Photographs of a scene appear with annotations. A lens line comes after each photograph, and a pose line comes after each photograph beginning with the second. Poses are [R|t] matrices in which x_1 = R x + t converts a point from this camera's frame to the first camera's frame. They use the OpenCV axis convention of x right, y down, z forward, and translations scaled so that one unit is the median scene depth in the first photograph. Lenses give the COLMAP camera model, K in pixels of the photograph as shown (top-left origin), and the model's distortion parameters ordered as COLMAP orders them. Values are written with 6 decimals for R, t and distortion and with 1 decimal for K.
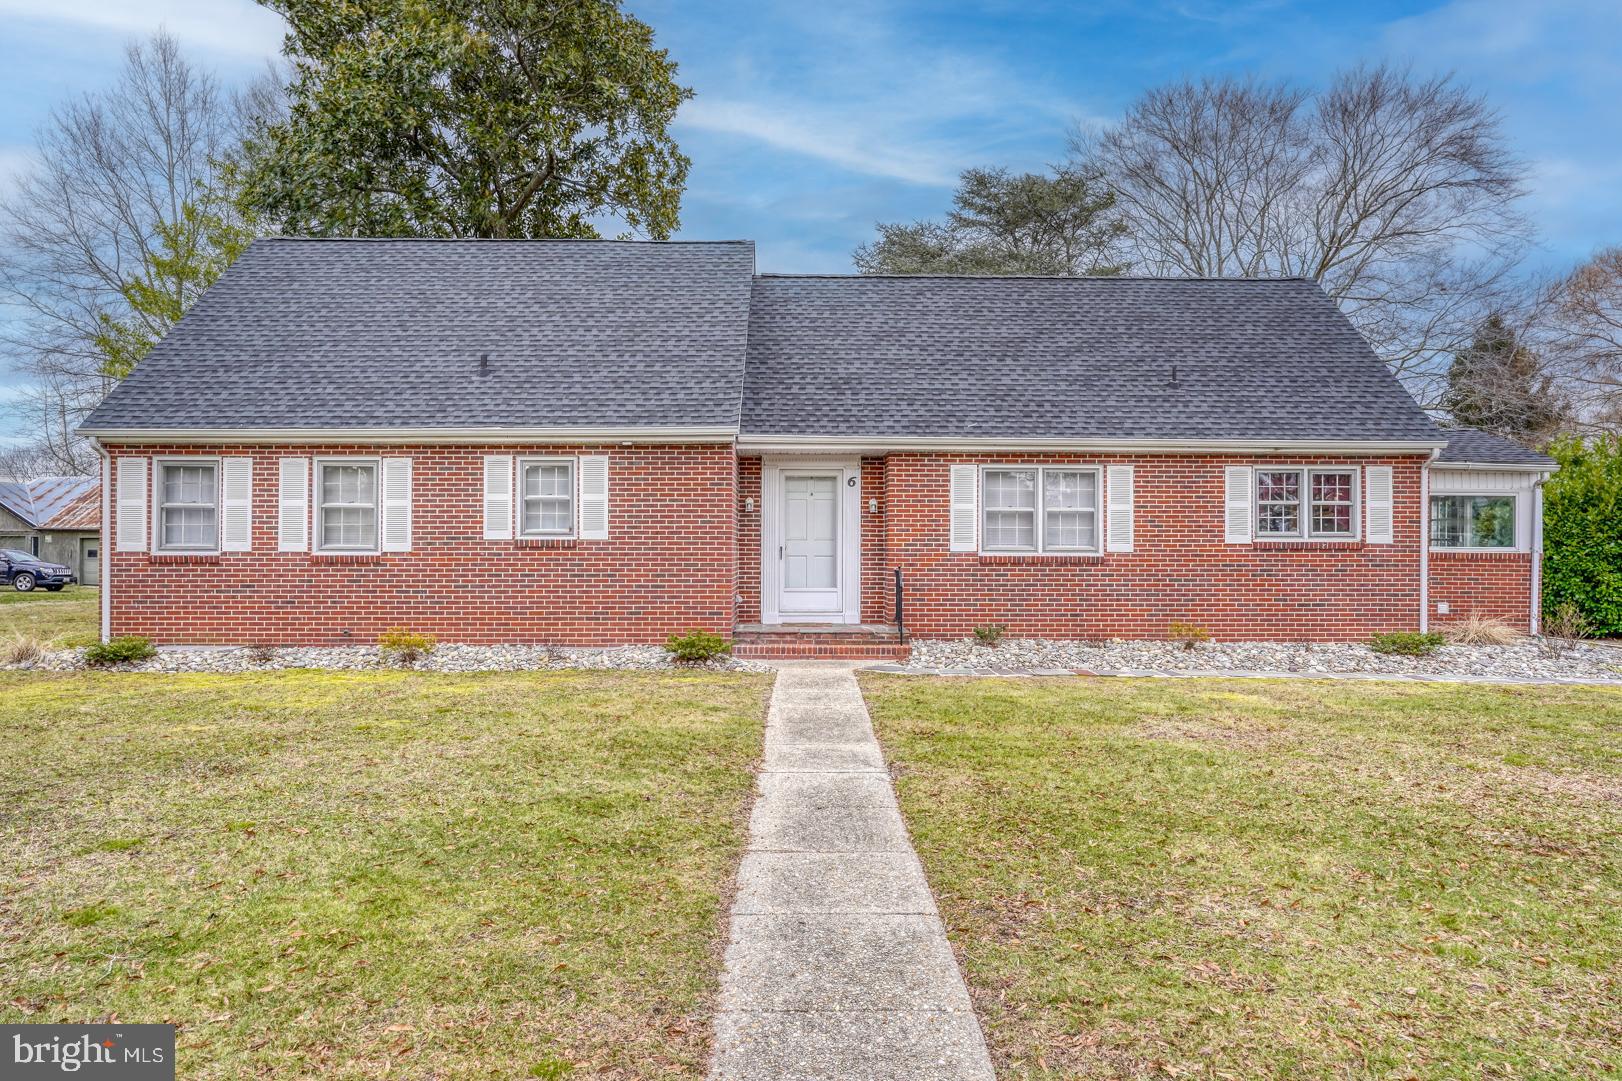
lens RADIAL K [[1106.5, 0, 811.0], [0, 1106.5, 540.5], [0, 0, 1]] dist [-0.002267, -0.000432]
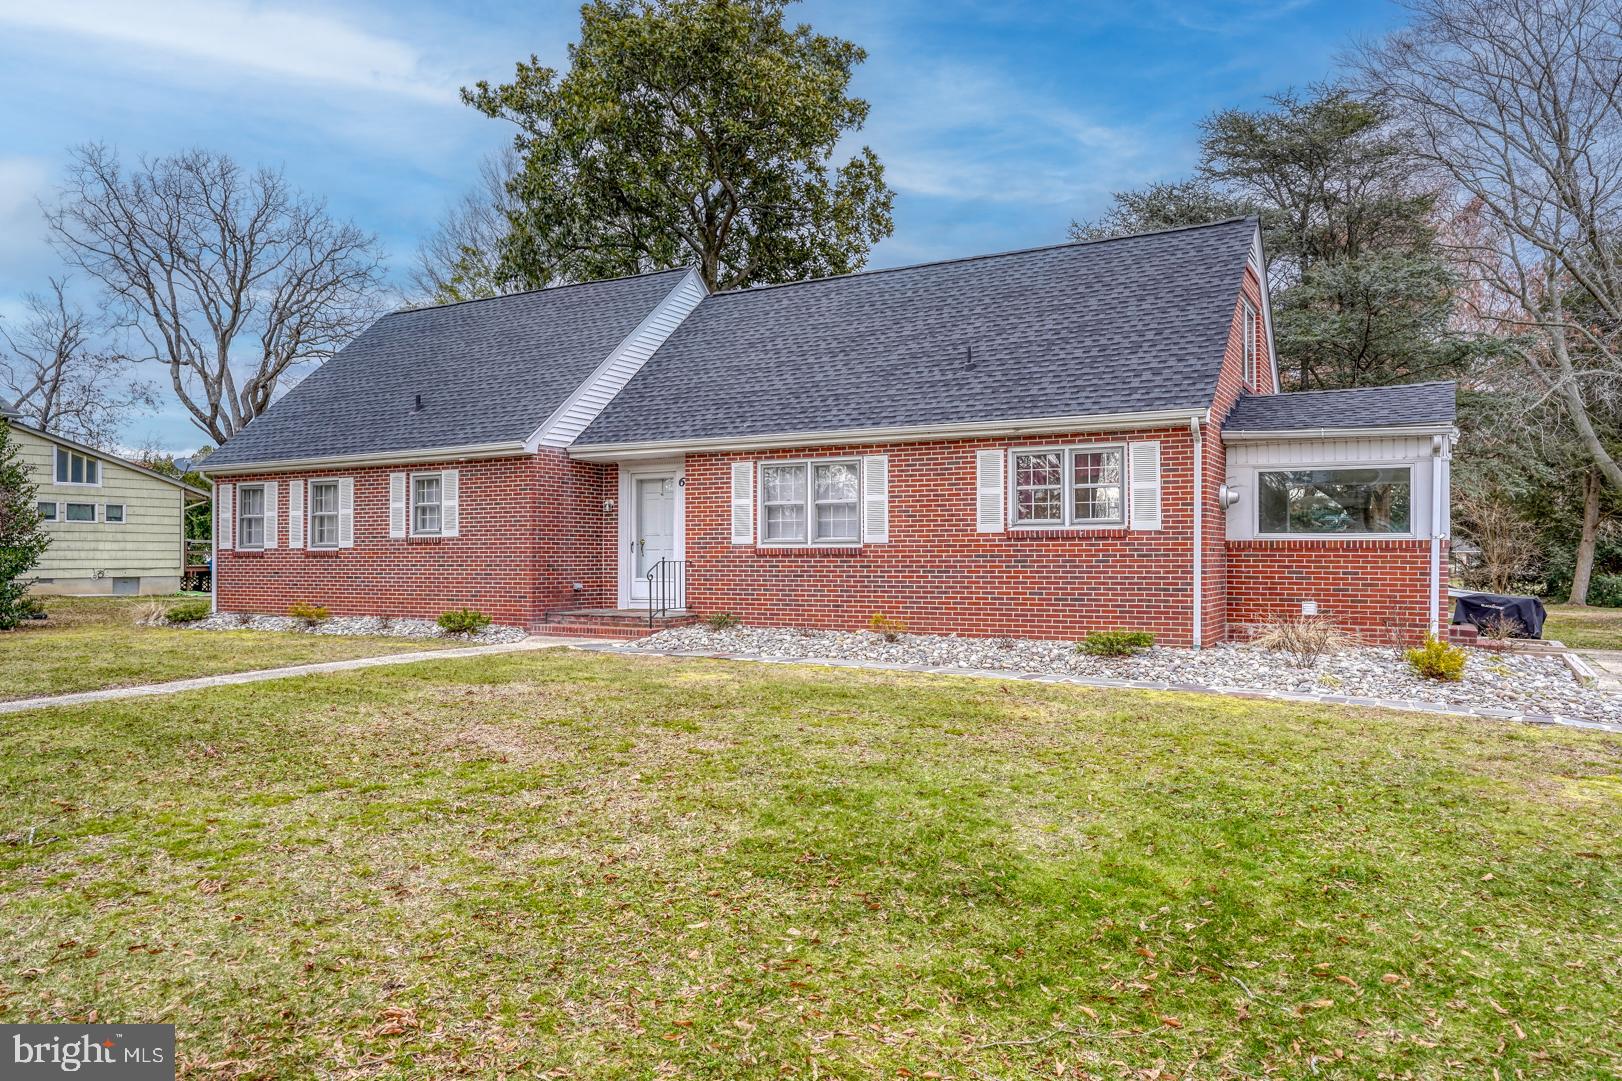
lens RADIAL K [[1132.7, 0, 811.0], [0, 1132.7, 540.5], [0, 0, 1]] dist [0.035460, 0.000048]
pose [[0.851397, -0.009385, -0.524438, 0.758897], [0.014054, 0.999889, 0.004923, 0.002397], [0.524334, -0.011562, 0.851434, 0.104189]]
